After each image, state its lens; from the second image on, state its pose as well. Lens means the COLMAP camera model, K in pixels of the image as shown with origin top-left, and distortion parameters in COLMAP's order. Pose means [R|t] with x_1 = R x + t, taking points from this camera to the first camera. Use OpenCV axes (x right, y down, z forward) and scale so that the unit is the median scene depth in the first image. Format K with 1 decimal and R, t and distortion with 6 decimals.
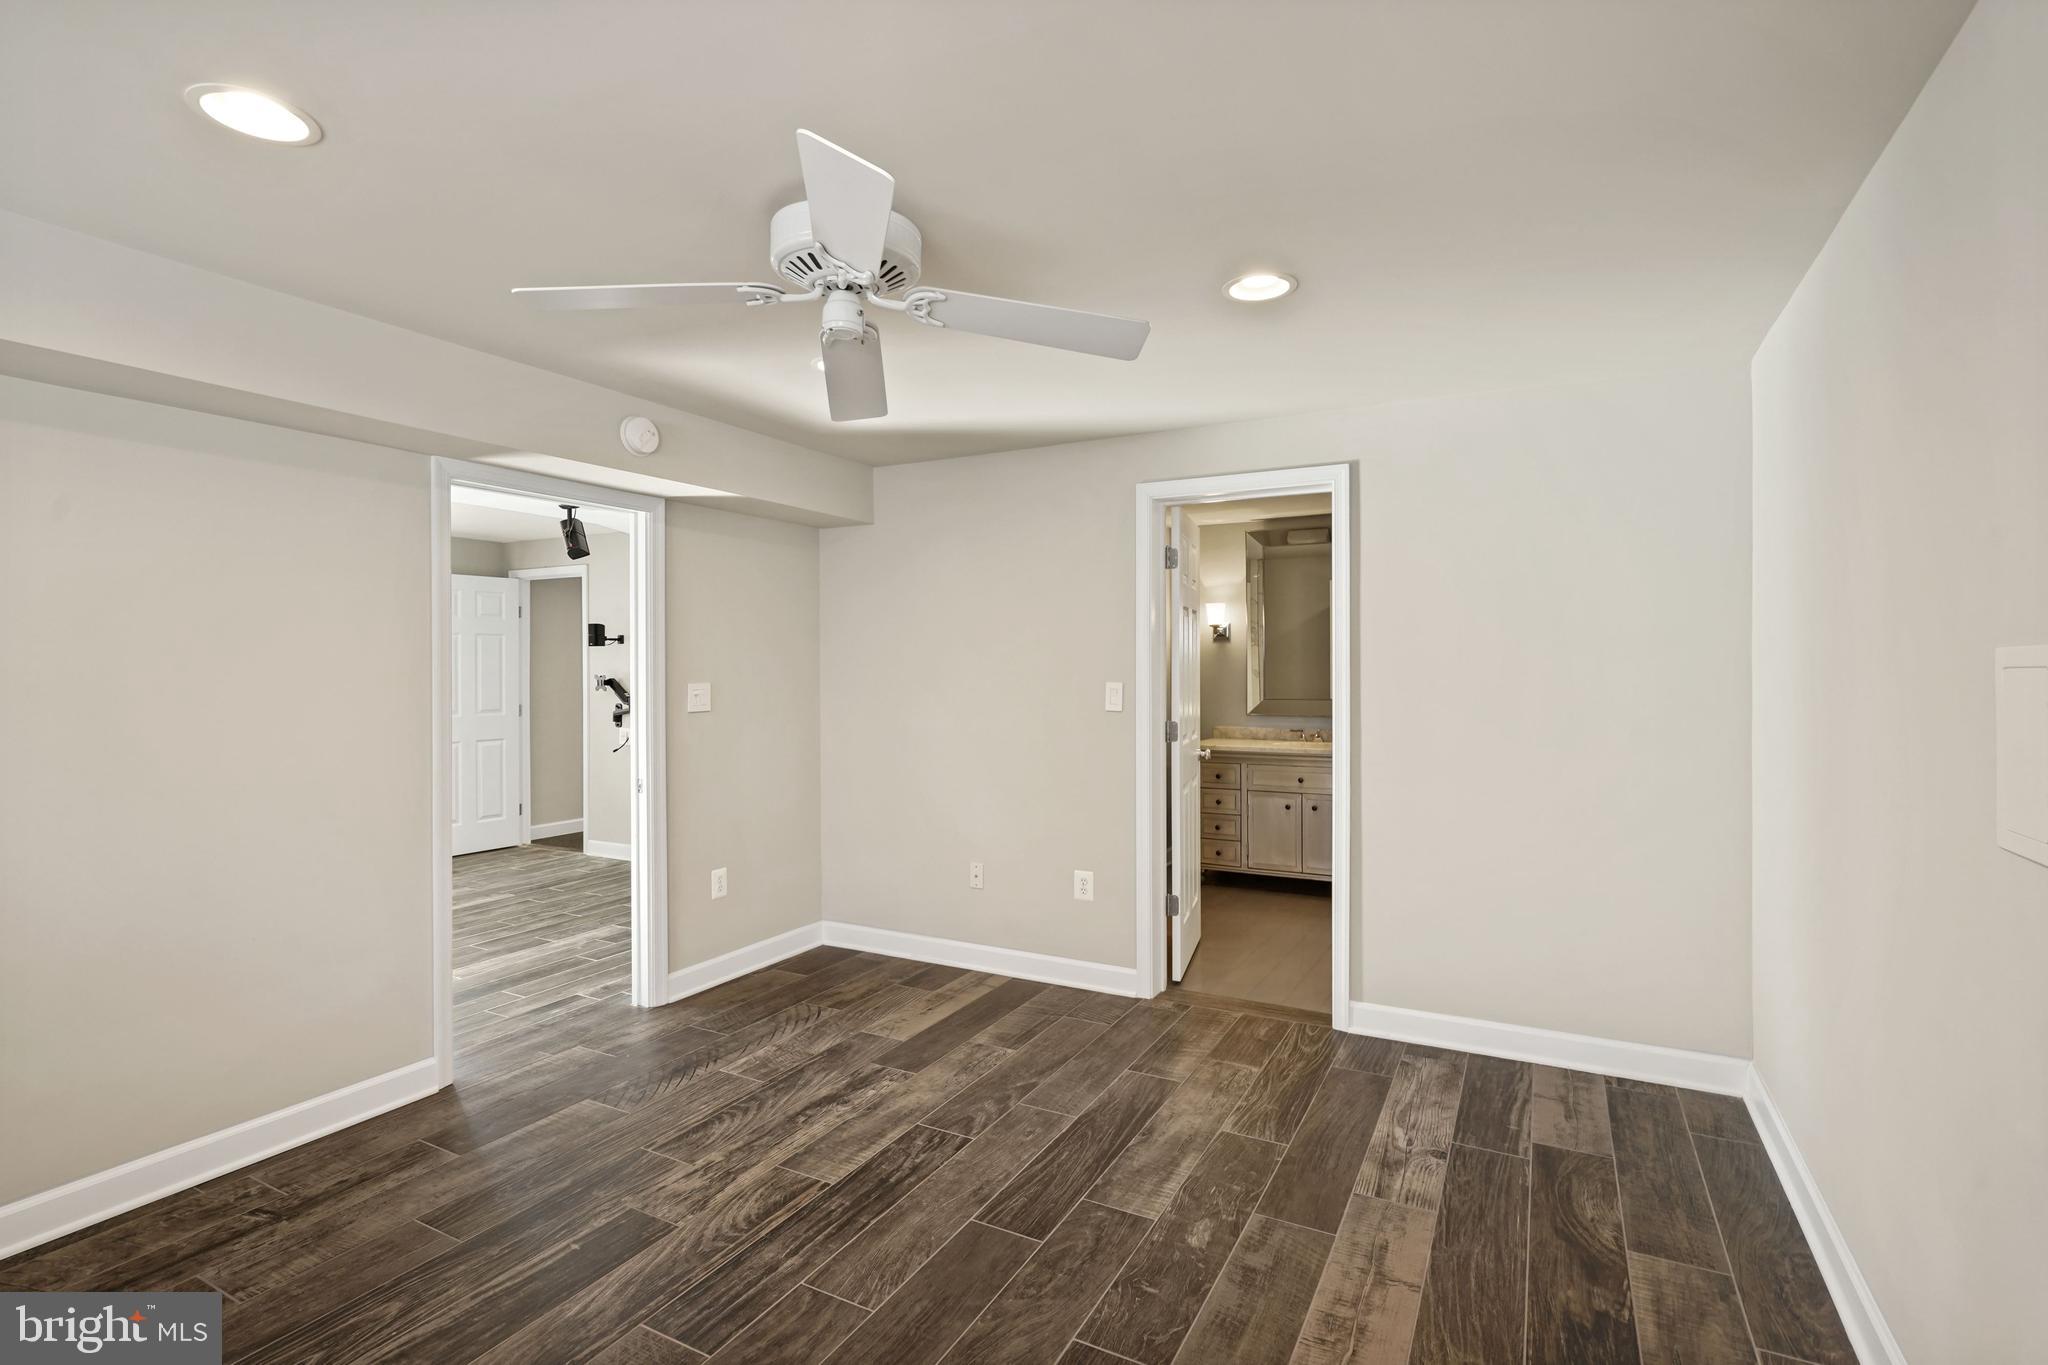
lens RADIAL K [[970.4, 0, 1018.4], [0, 970.4, 679.6], [0, 0, 1]] dist [-0.000720, 0.001158]
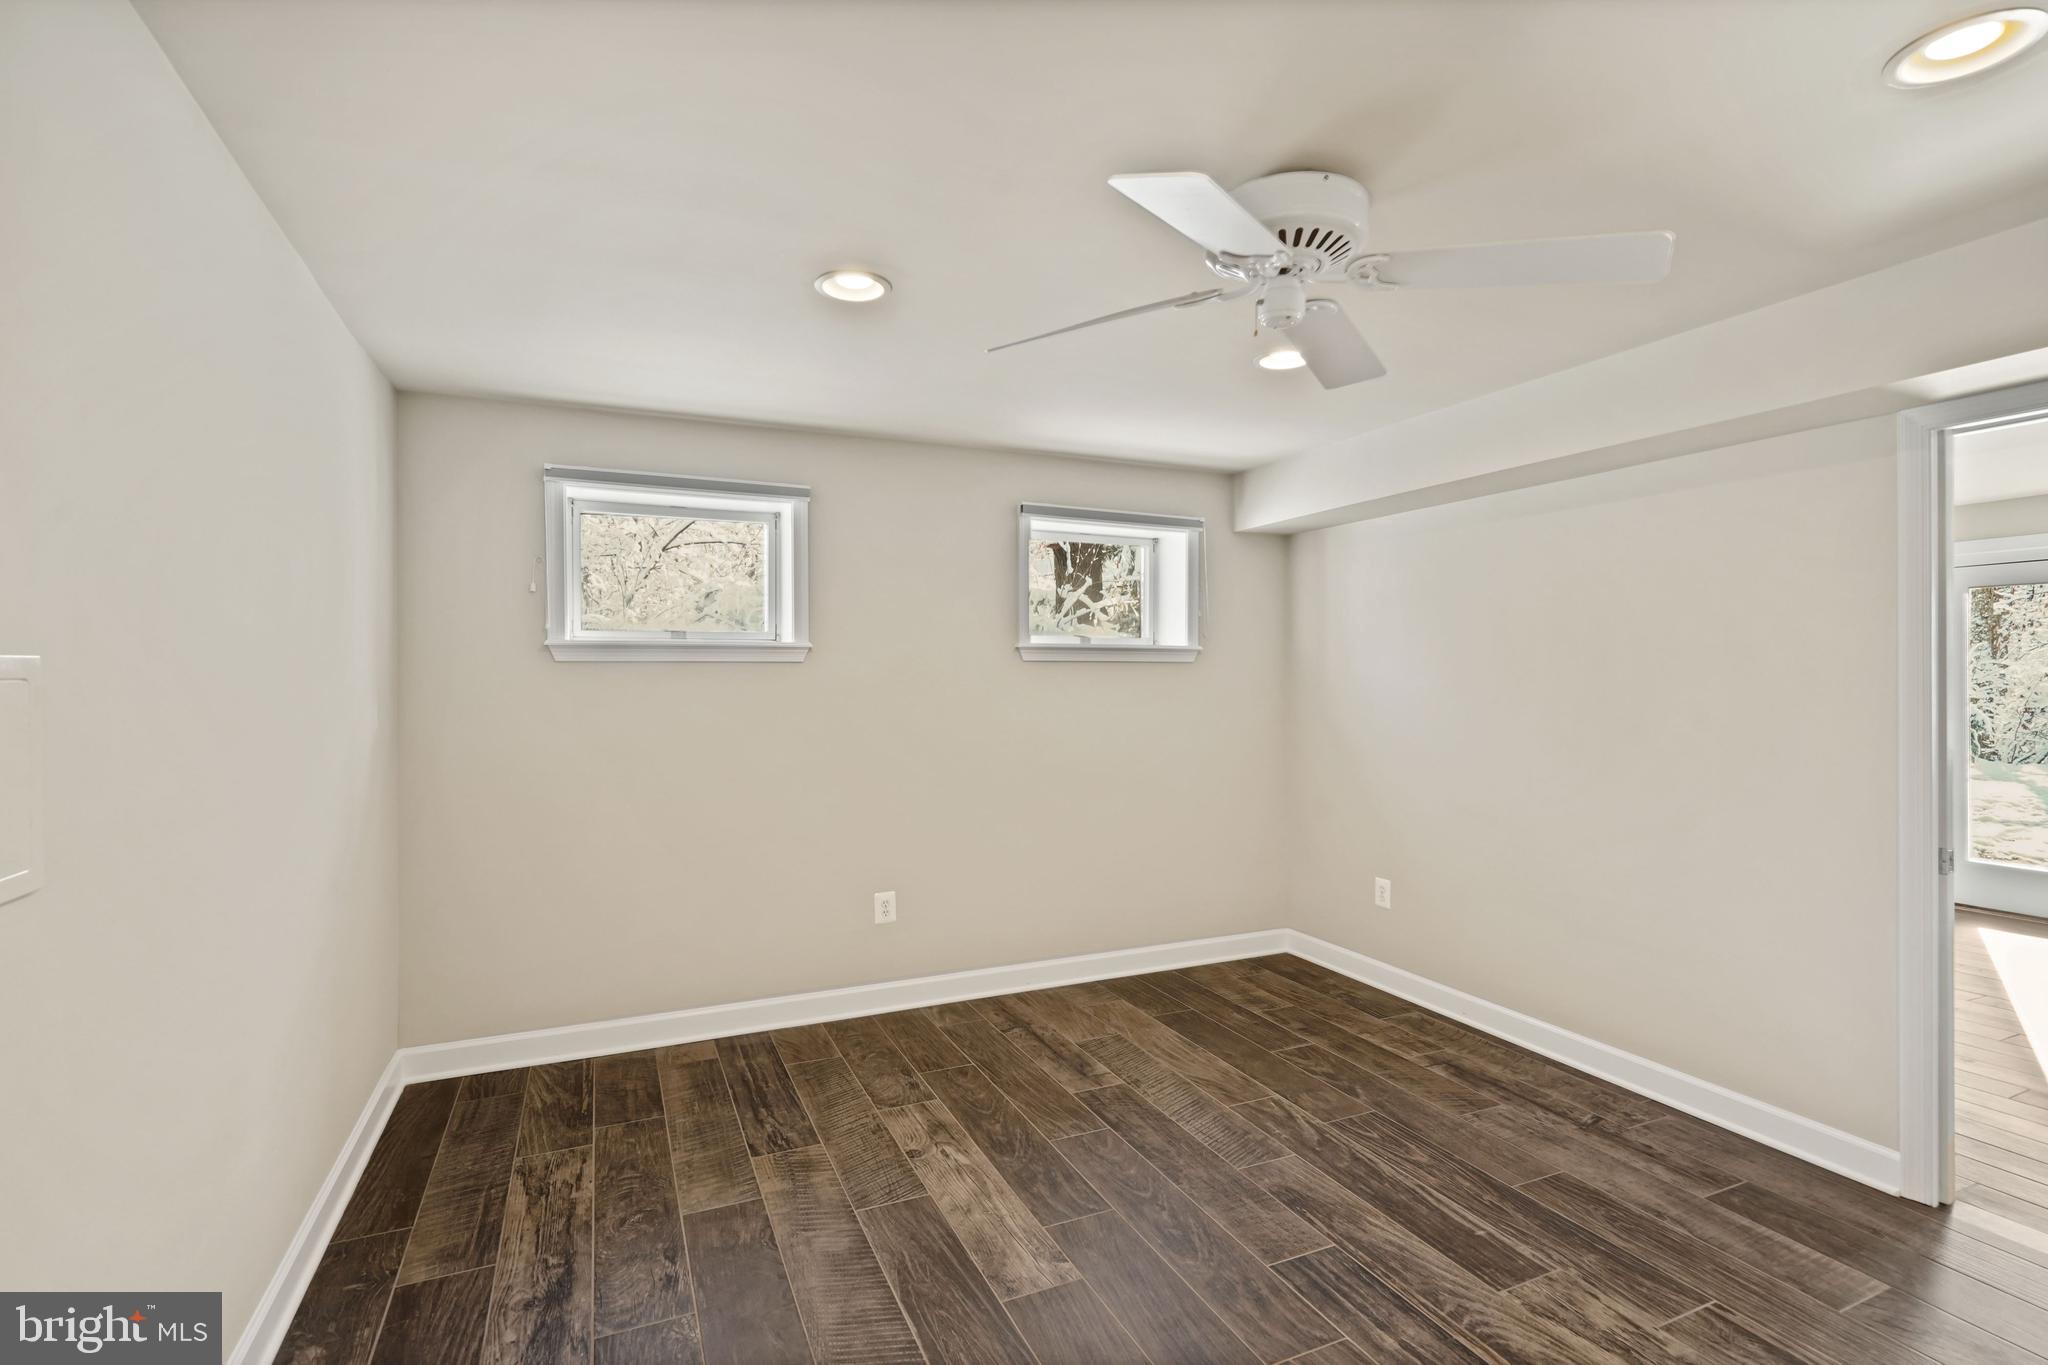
lens RADIAL K [[970.4, 0, 1033.3], [0, 970.4, 682.2], [0, 0, 1]] dist [-0.000720, 0.001158]
pose [[-0.614039, 0.008123, -0.789234, 0.671052], [0.000570, 0.999951, 0.009848, -0.017780], [0.789276, 0.005597, -0.614014, 1.287697]]
